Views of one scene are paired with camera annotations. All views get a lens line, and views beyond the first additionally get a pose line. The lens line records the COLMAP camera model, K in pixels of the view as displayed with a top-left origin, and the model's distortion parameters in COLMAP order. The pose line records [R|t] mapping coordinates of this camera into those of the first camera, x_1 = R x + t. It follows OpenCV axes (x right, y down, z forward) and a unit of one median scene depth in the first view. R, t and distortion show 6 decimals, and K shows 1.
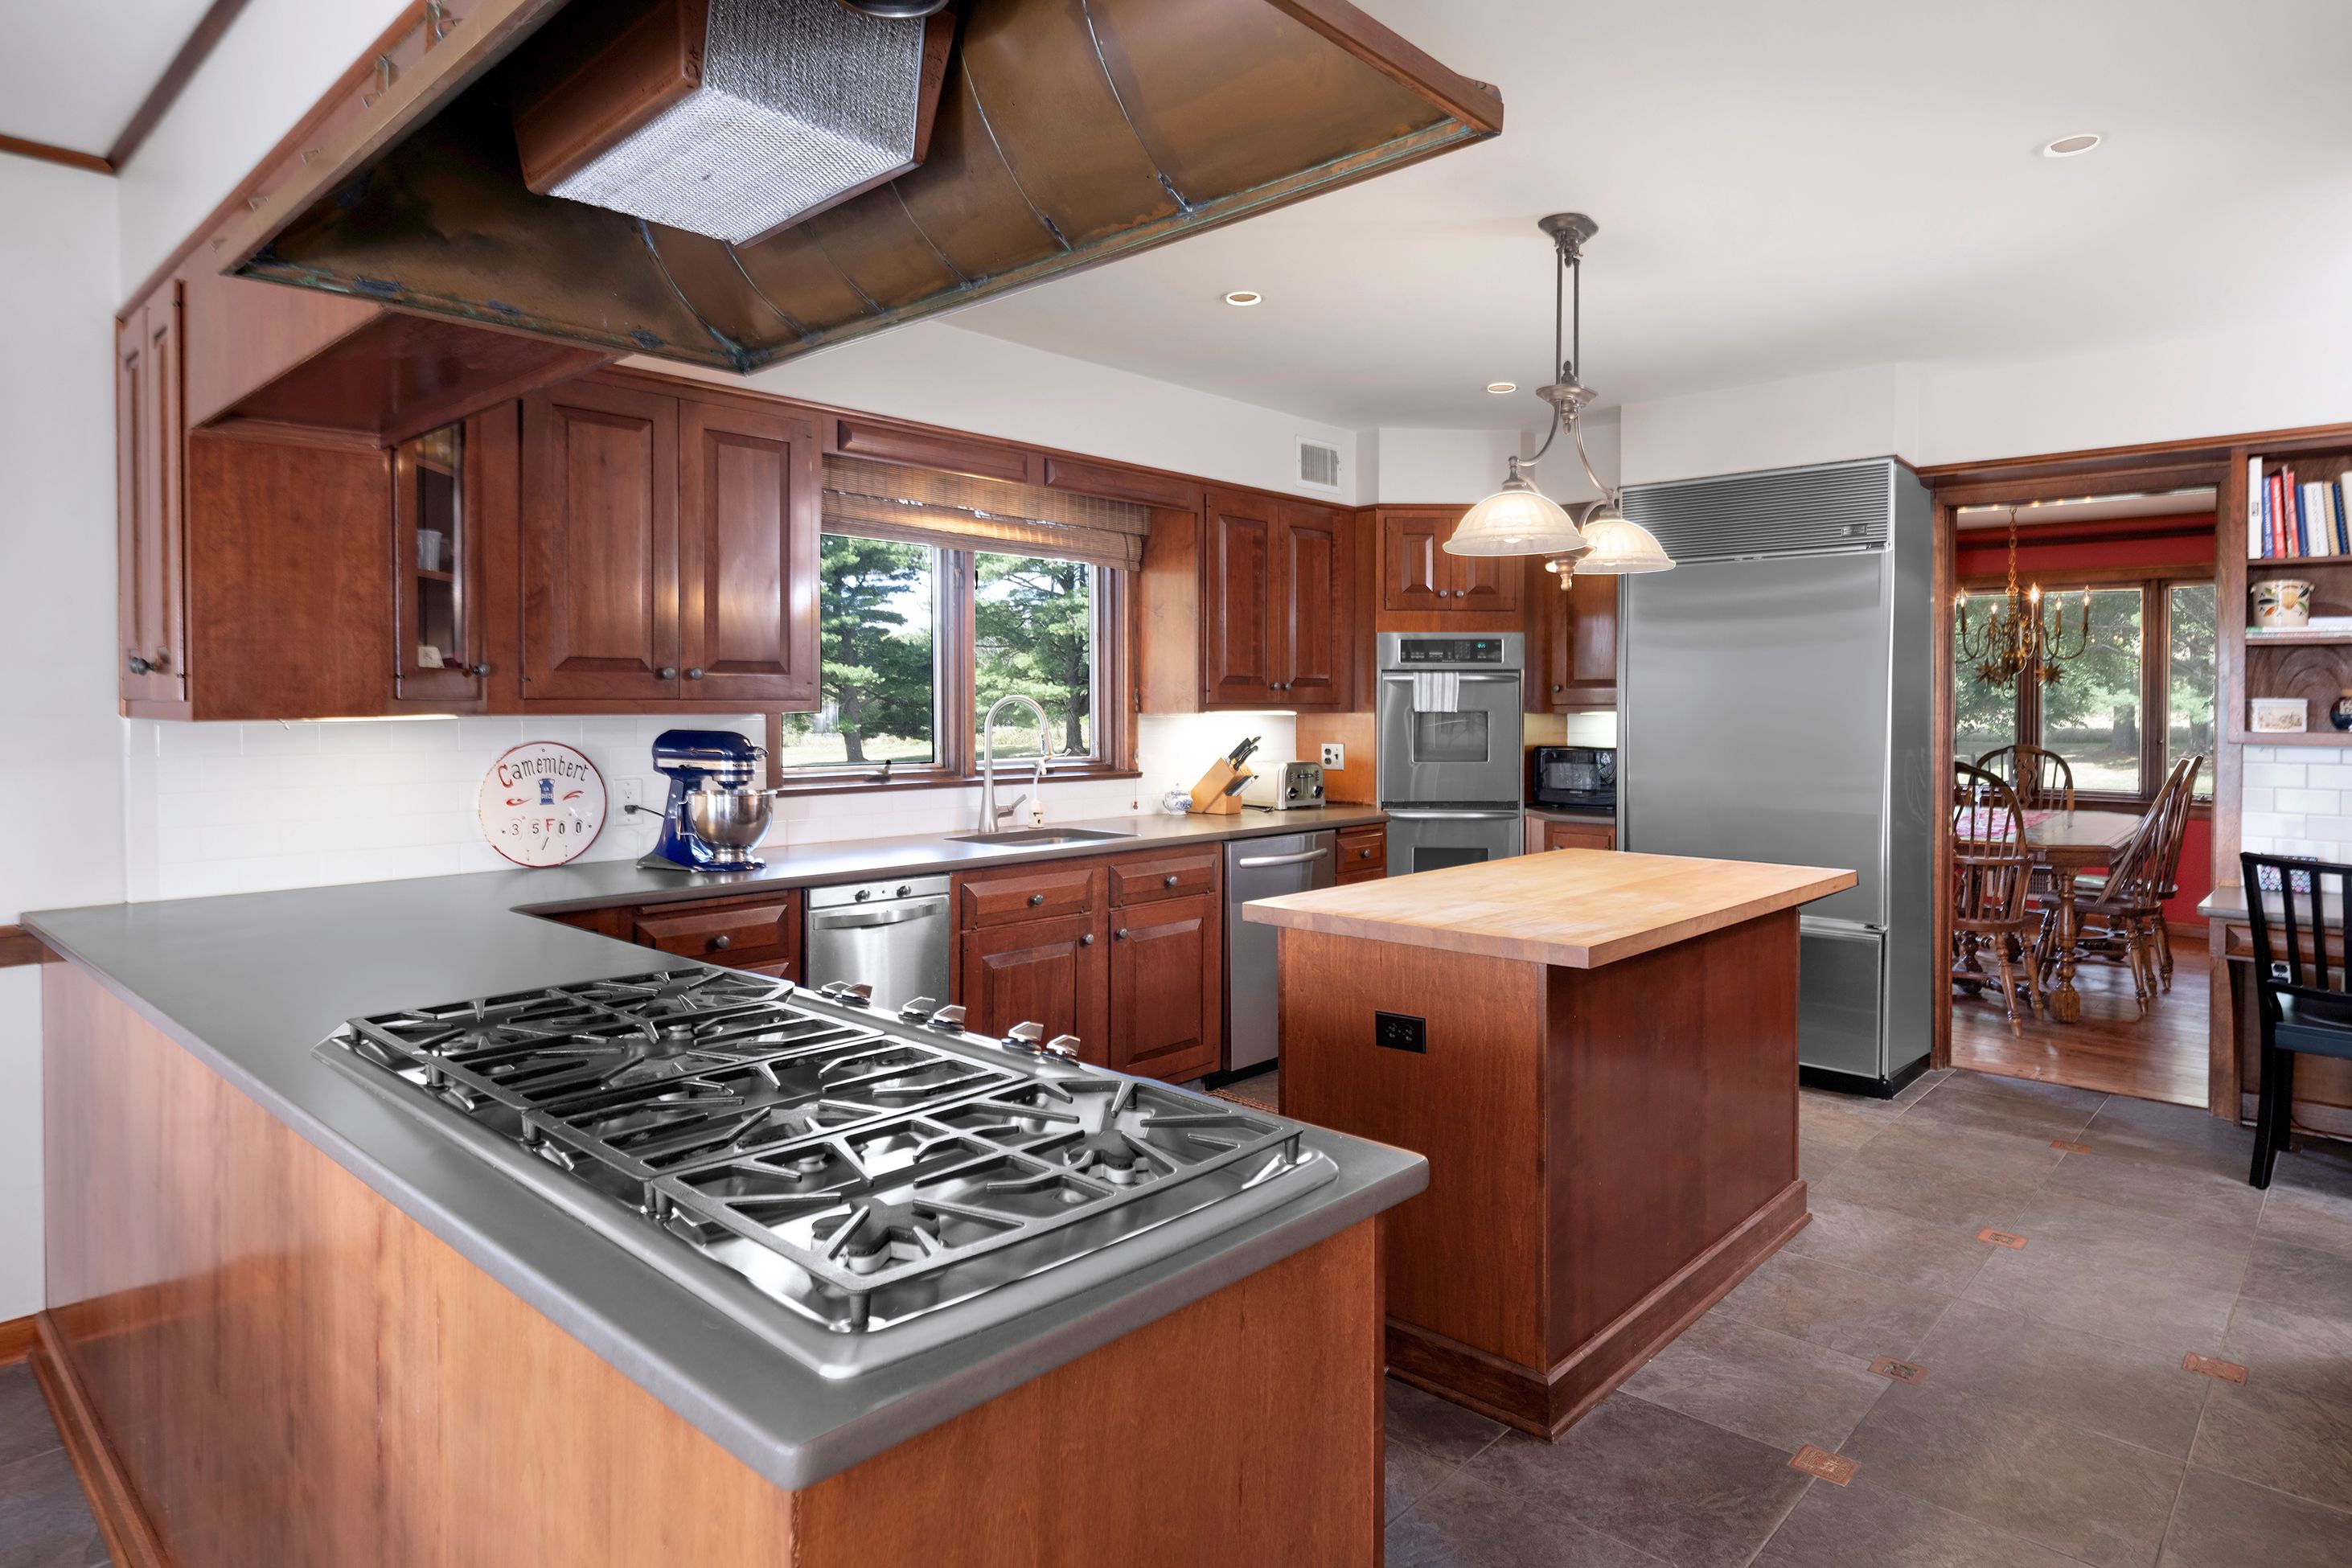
lens RADIAL K [[1325.5, 0, 1204.9], [0, 1325.5, 721.0], [0, 0, 1]] dist [0.010992, -0.003610]
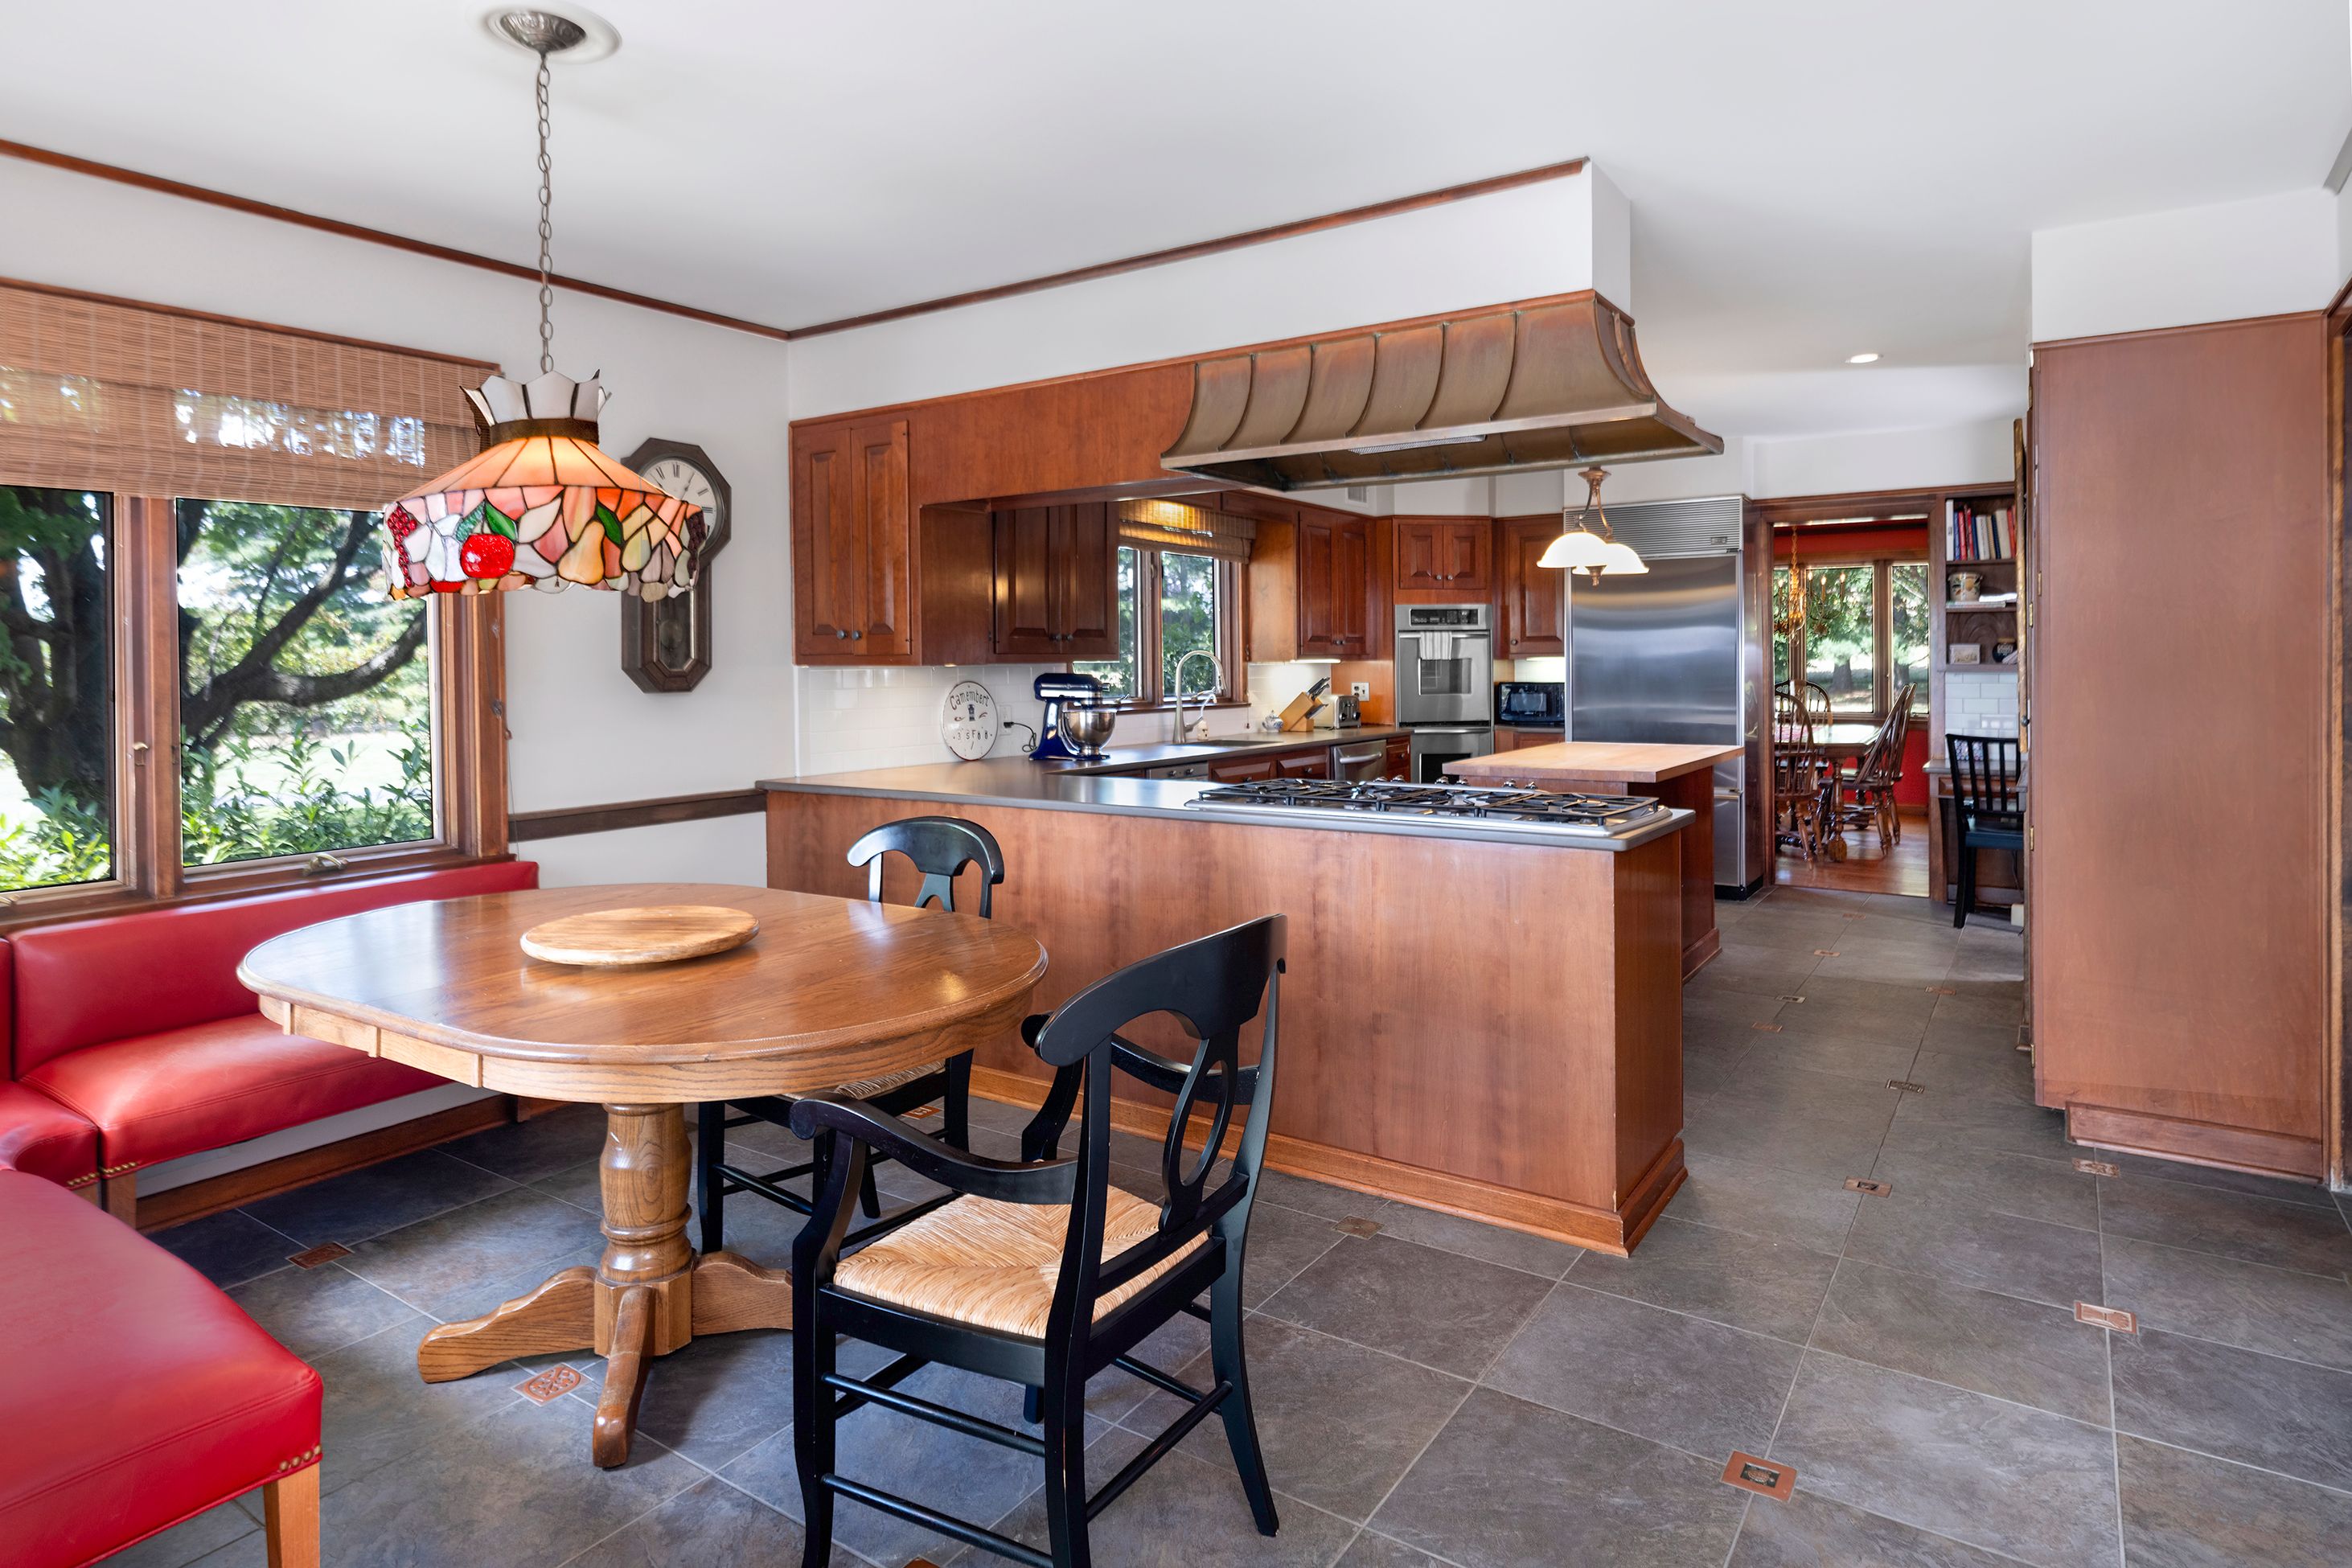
lens RADIAL K [[1325.5, 0, 1159.8], [0, 1325.5, 671.6], [0, 0, 1]] dist [0.010992, -0.003610]
pose [[0.990497, -0.012185, 0.136993, -0.373920], [0.012927, 0.999906, -0.004527, 0.010810], [-0.136925, 0.006255, 0.990562, -0.454792]]
